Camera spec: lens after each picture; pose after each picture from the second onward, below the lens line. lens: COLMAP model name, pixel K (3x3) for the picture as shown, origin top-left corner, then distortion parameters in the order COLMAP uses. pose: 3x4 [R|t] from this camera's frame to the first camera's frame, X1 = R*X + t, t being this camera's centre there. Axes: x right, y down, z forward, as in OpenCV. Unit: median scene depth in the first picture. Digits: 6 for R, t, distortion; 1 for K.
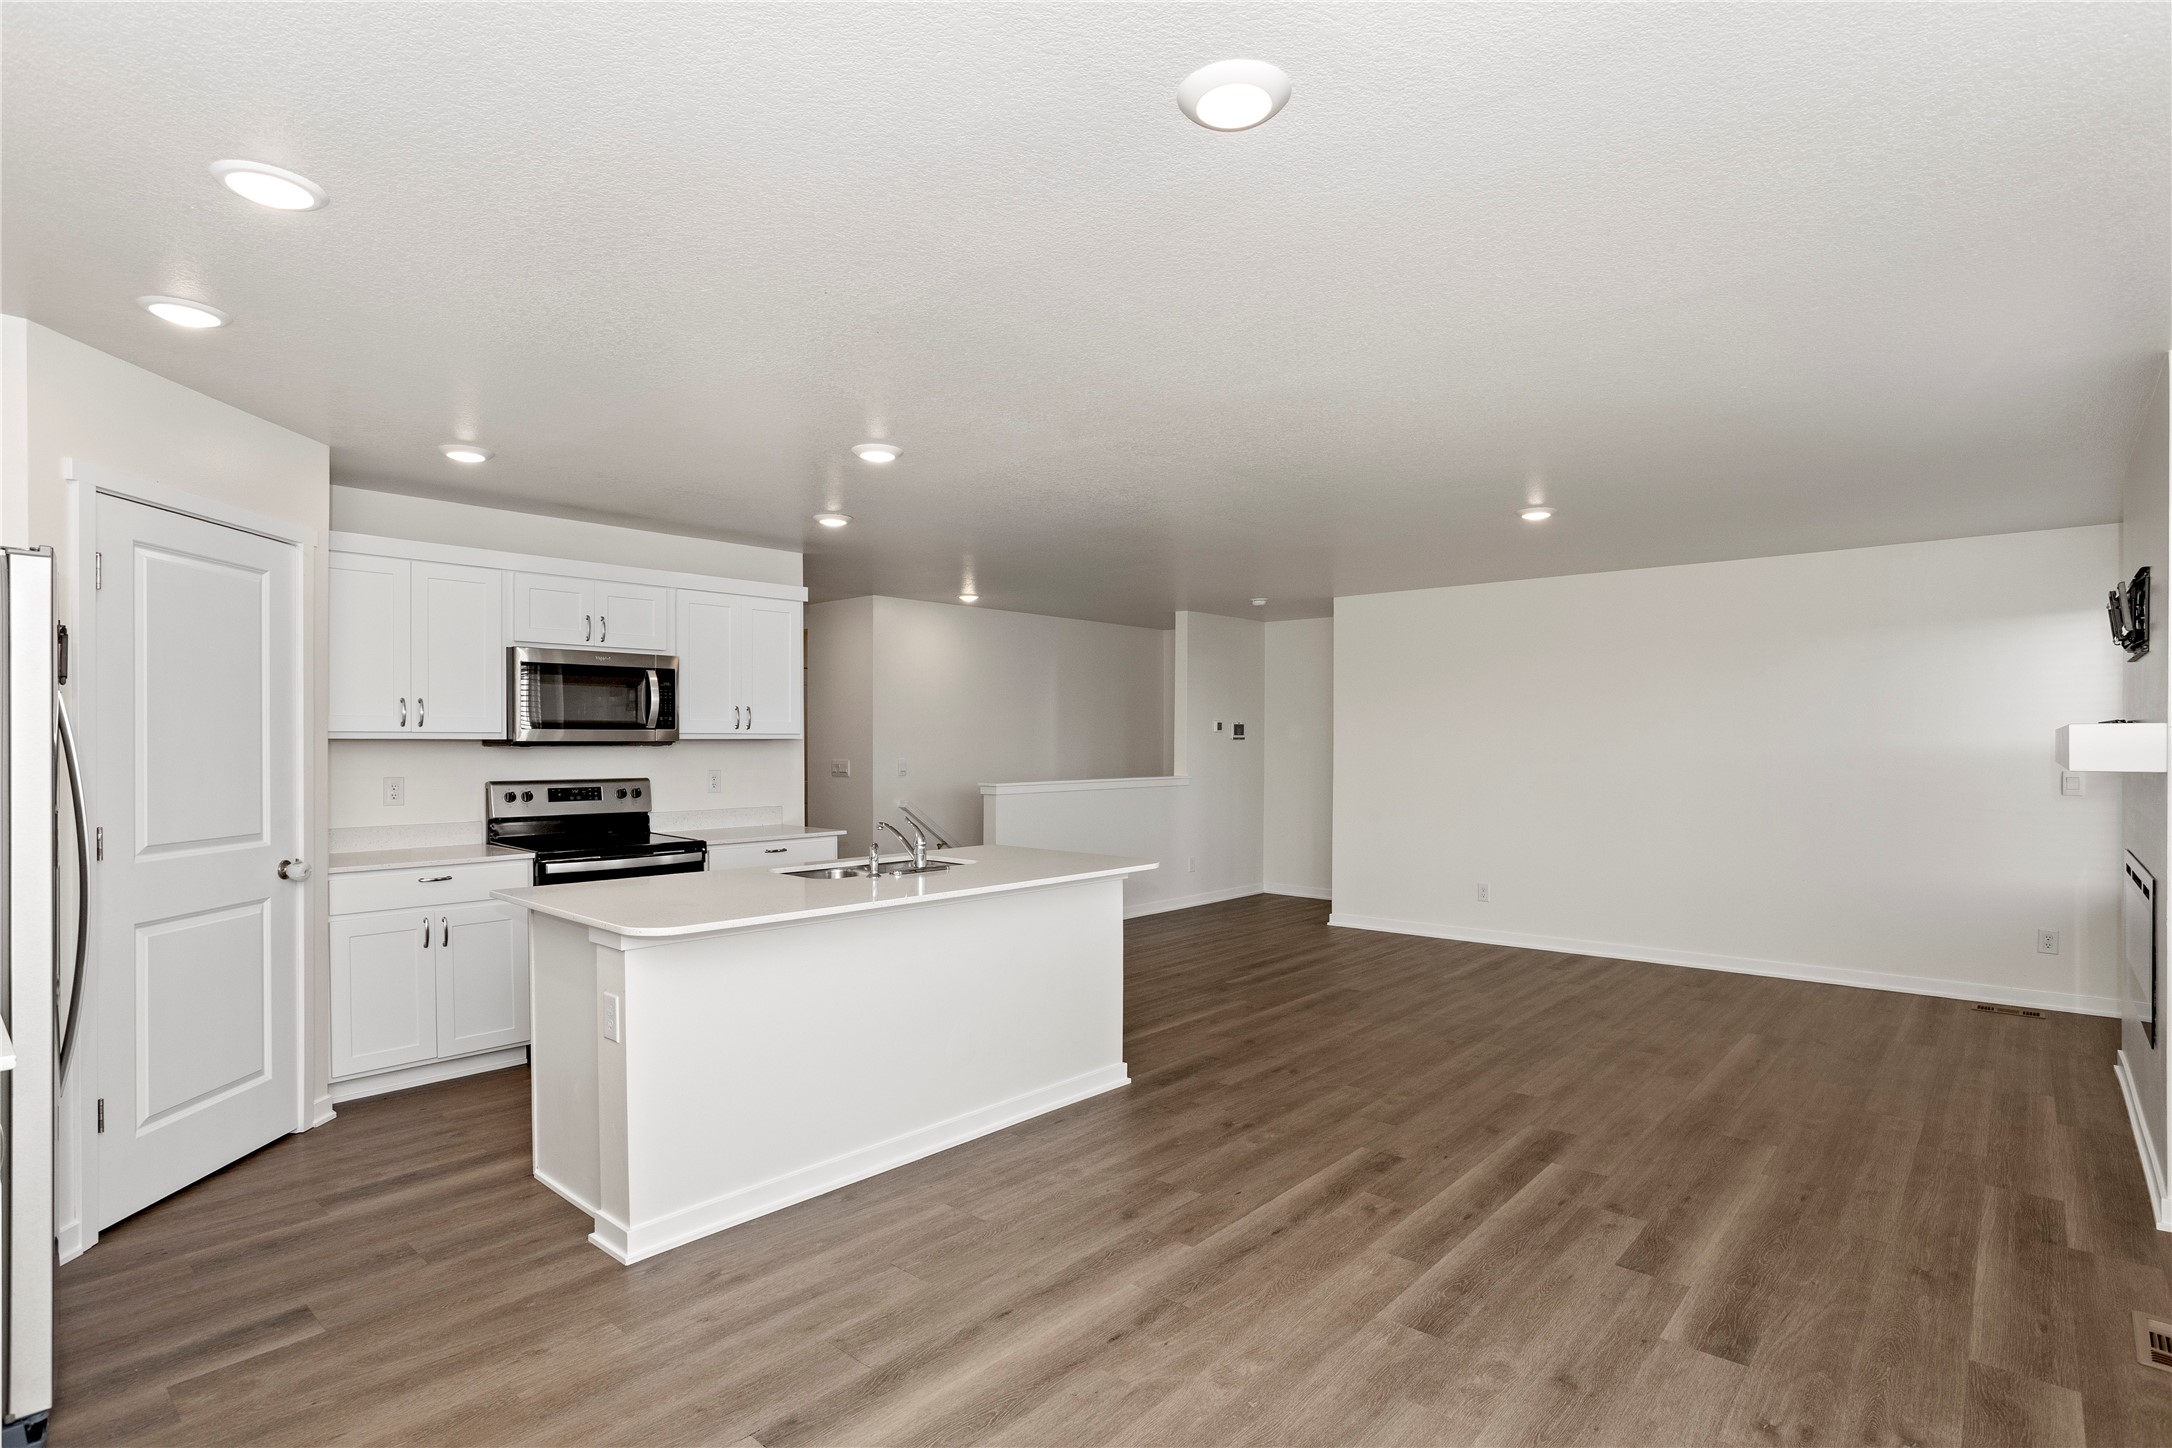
lens RADIAL K [[1090.4, 0, 1112.7], [0, 1090.4, 743.2], [0, 0, 1]] dist [-0.053854, 0.030149]
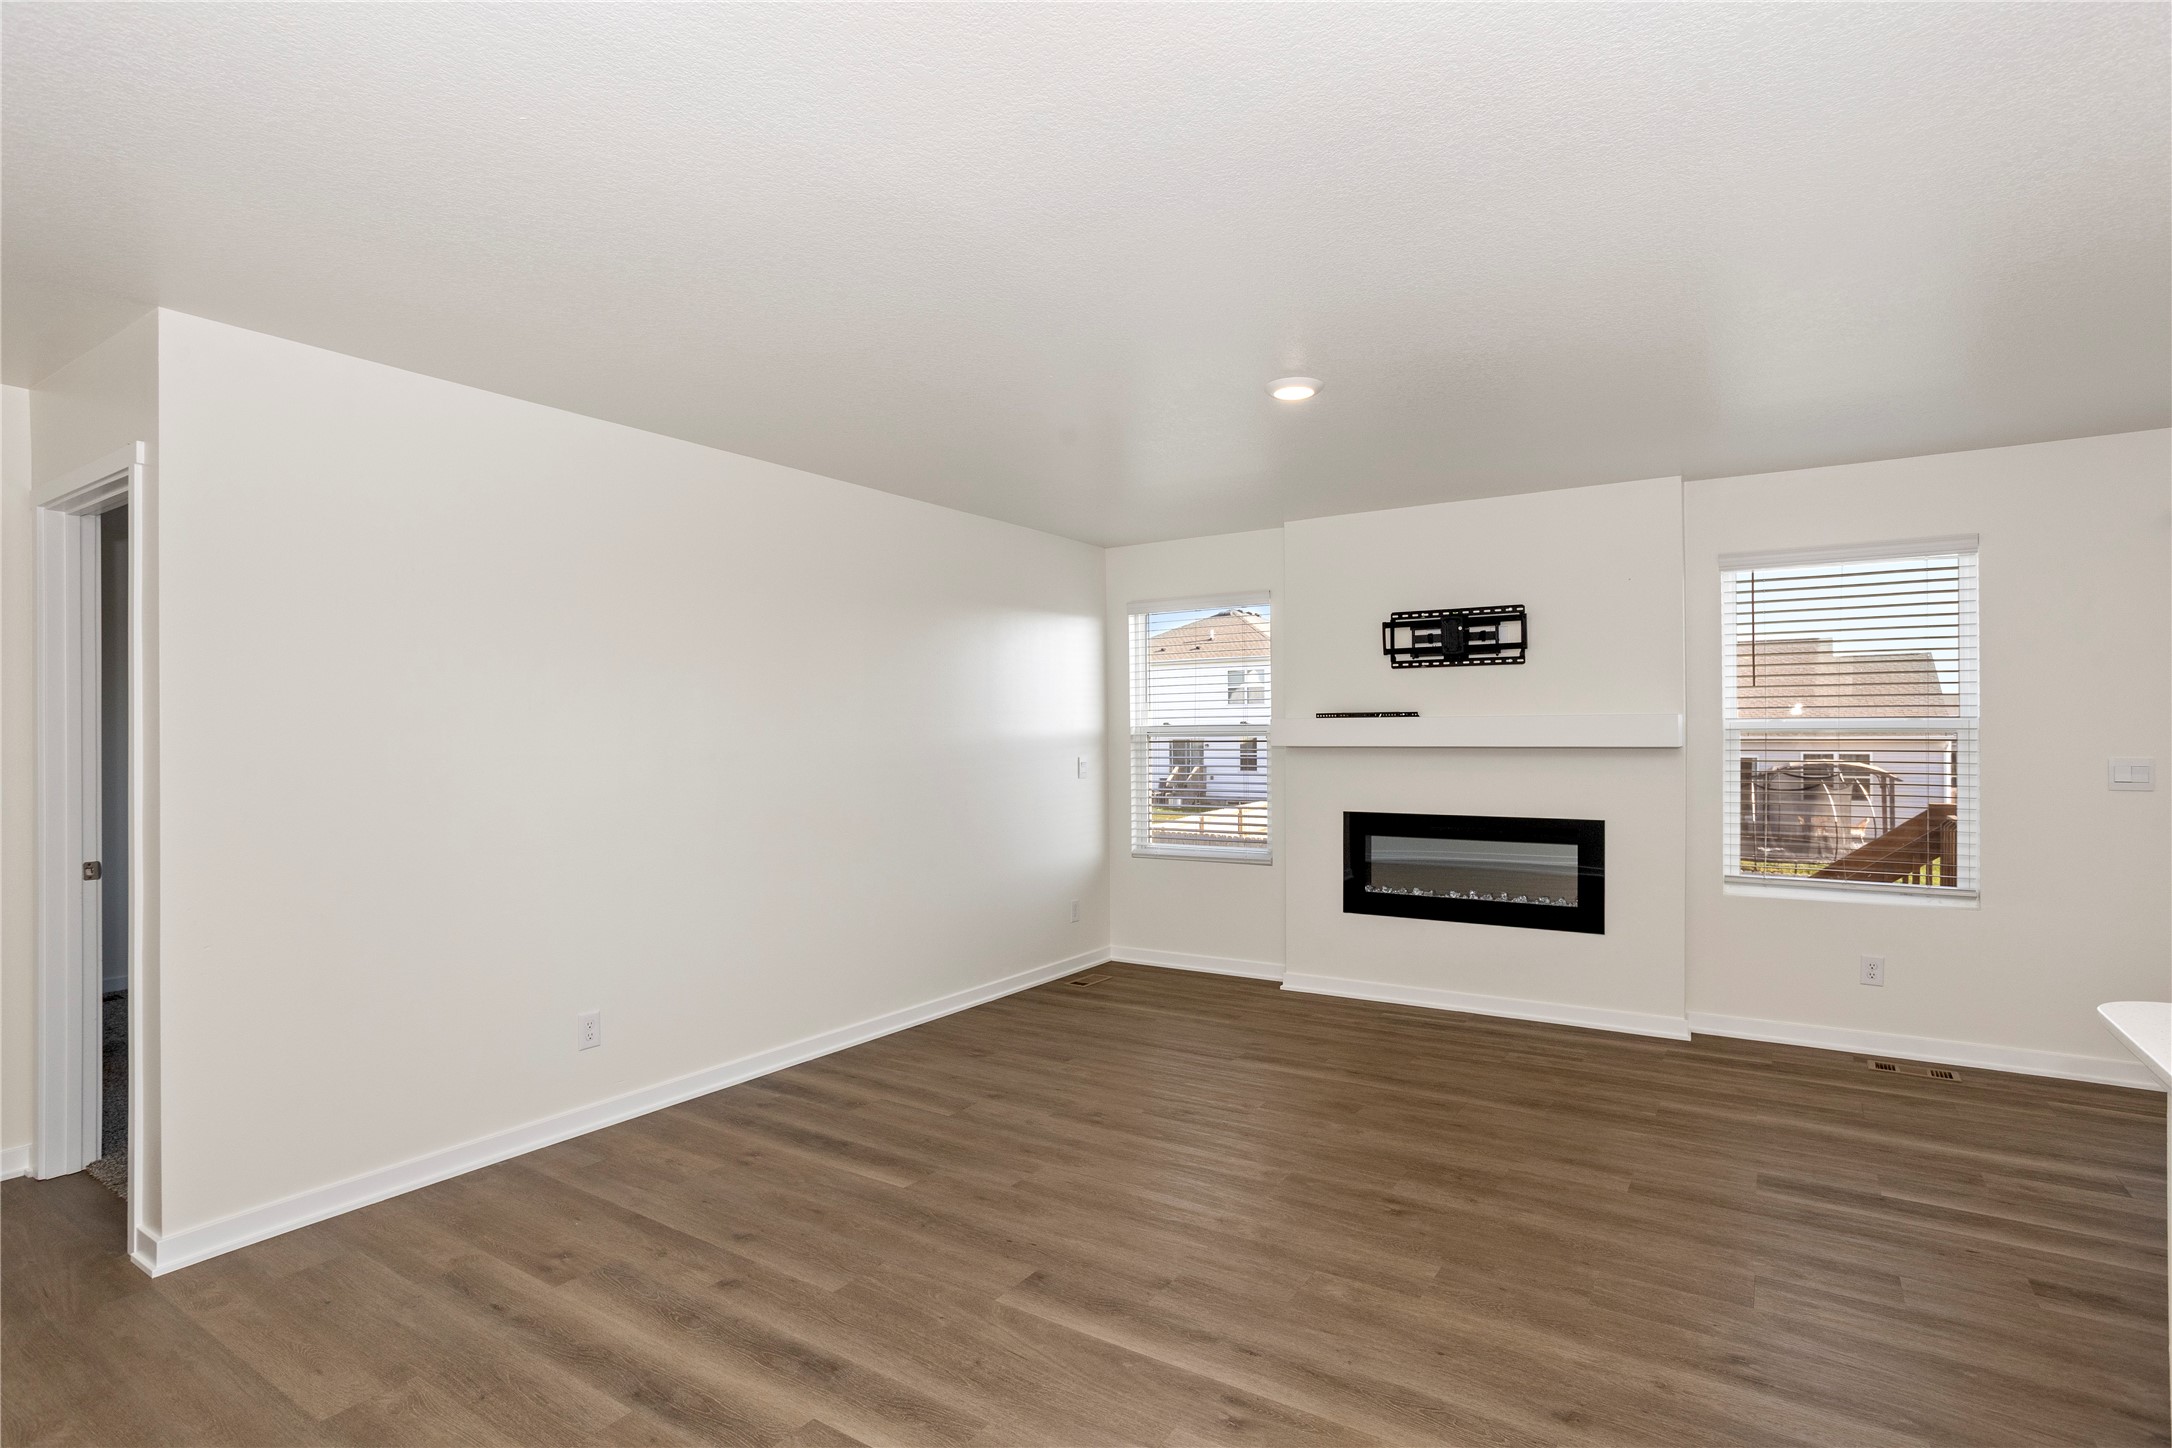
lens RADIAL K [[1077.9, 0, 1086.7], [0, 1077.9, 730.4], [0, 0, 1]] dist [-0.053174, 0.027856]
pose [[-0.122451, 0.003001, 0.992470, -0.334384], [0.007615, 0.999969, -0.002084, 0.000673], [-0.992445, 0.007303, -0.122470, 1.549742]]
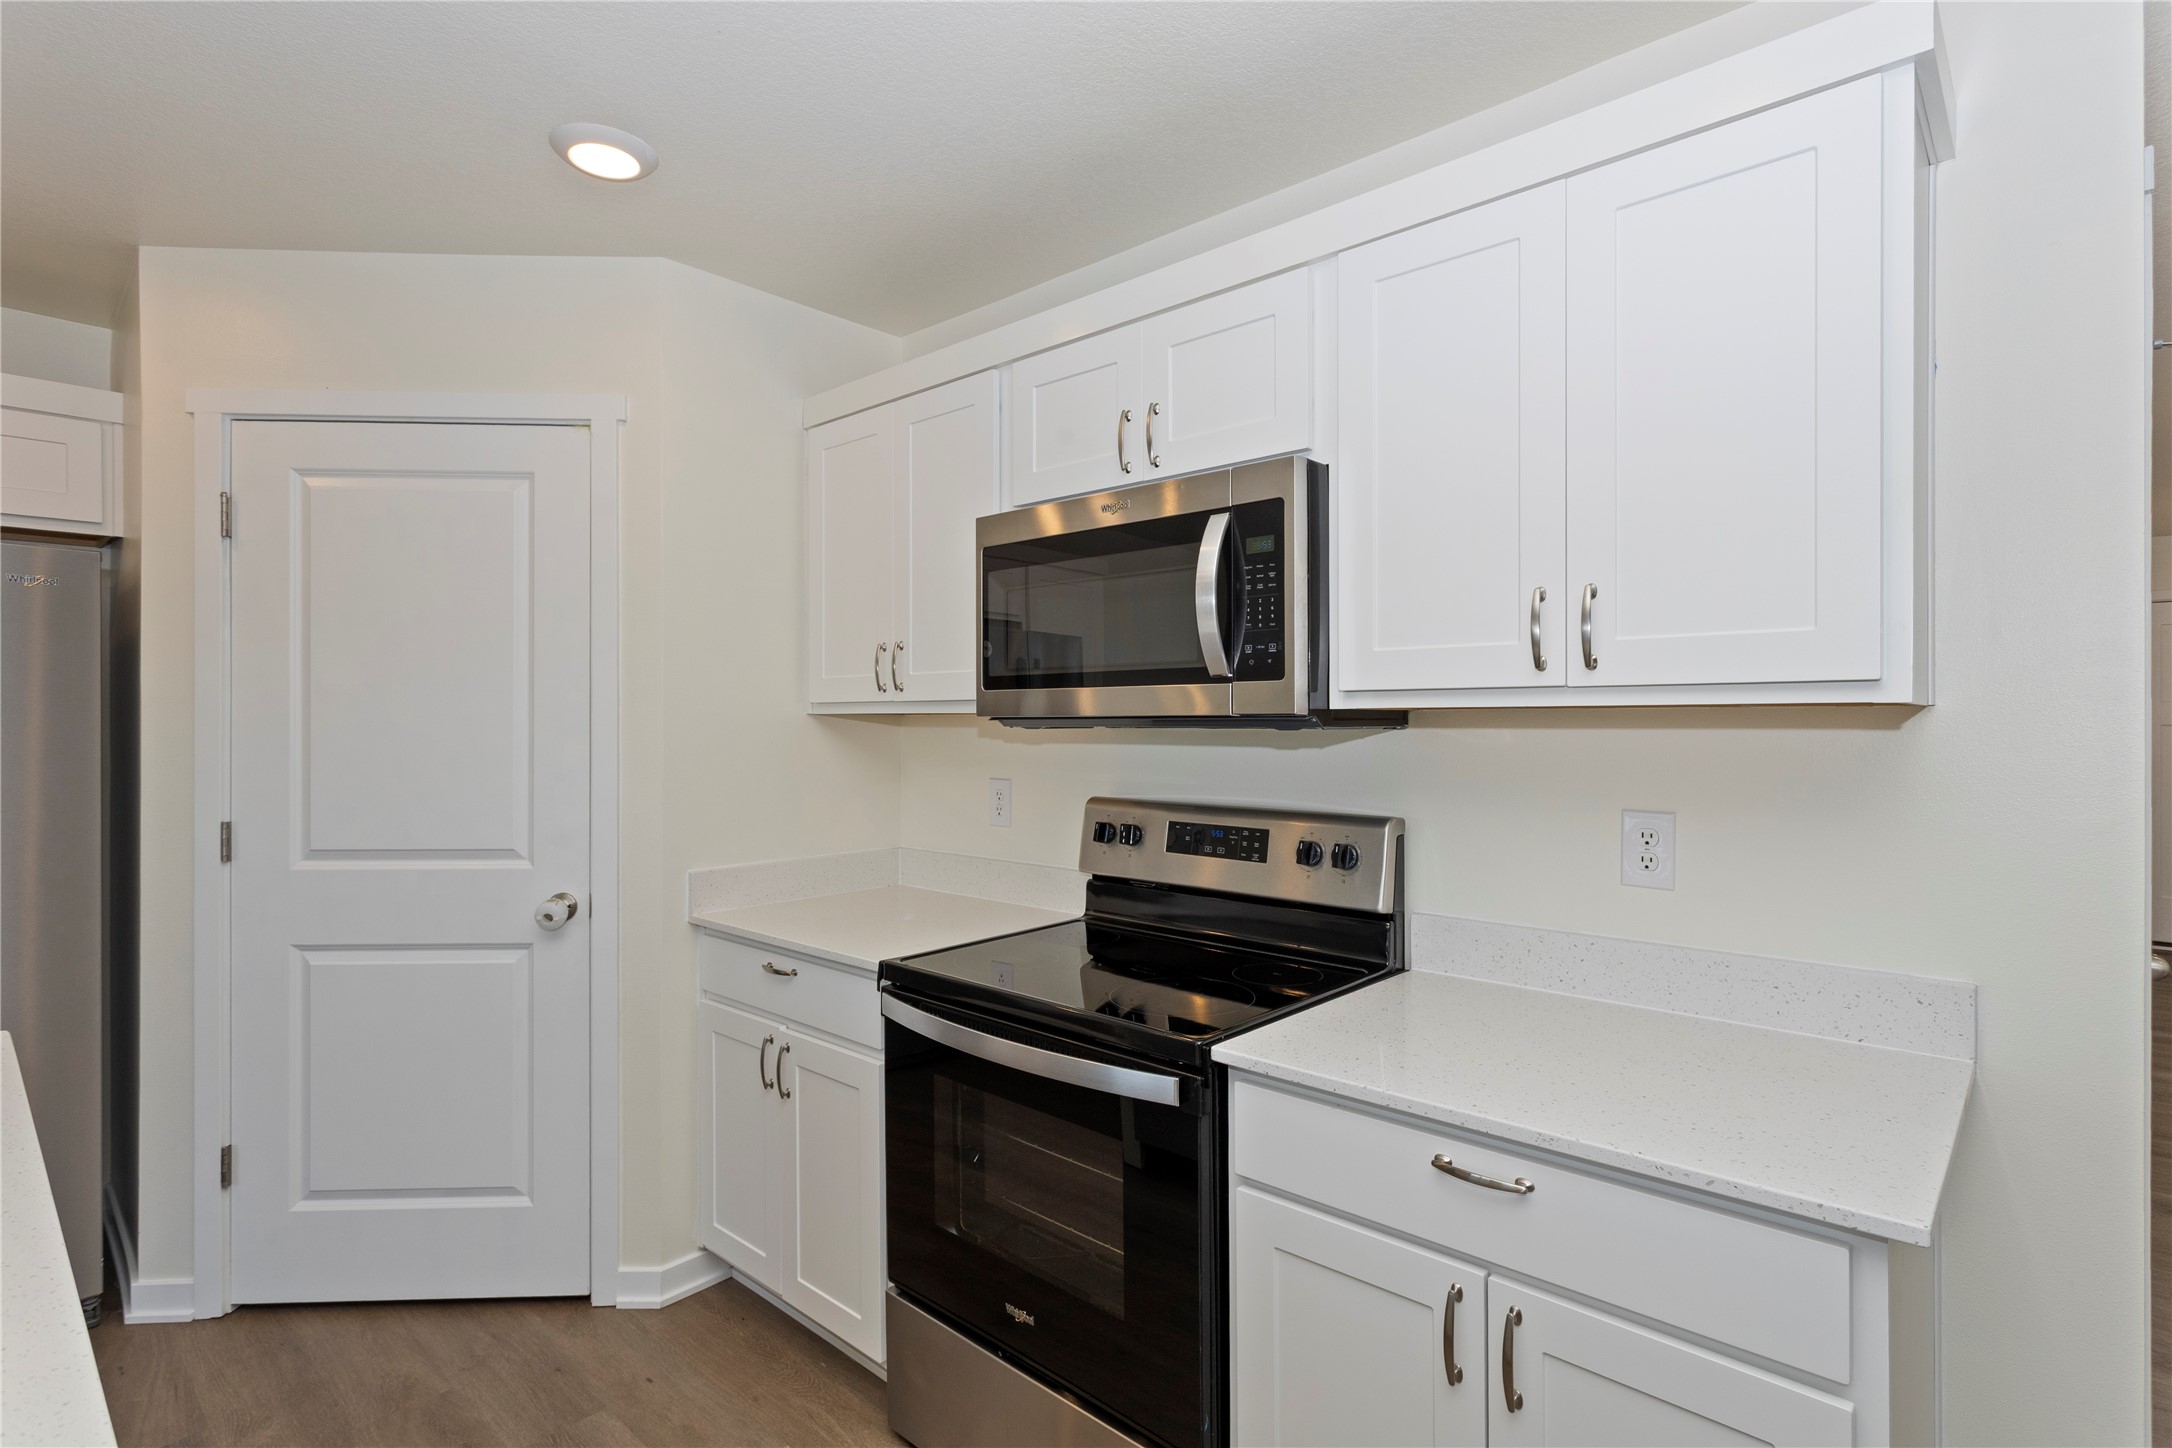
lens RADIAL K [[1052.3, 0, 1084.8], [0, 1052.3, 720.7], [0, 0, 1]] dist [0.002483, 0.000503]
pose [[-0.031565, 0.002107, -0.999499, -0.105622], [0.000731, 0.999998, 0.002085, -0.001285], [0.999501, -0.000665, -0.031566, 1.250130]]
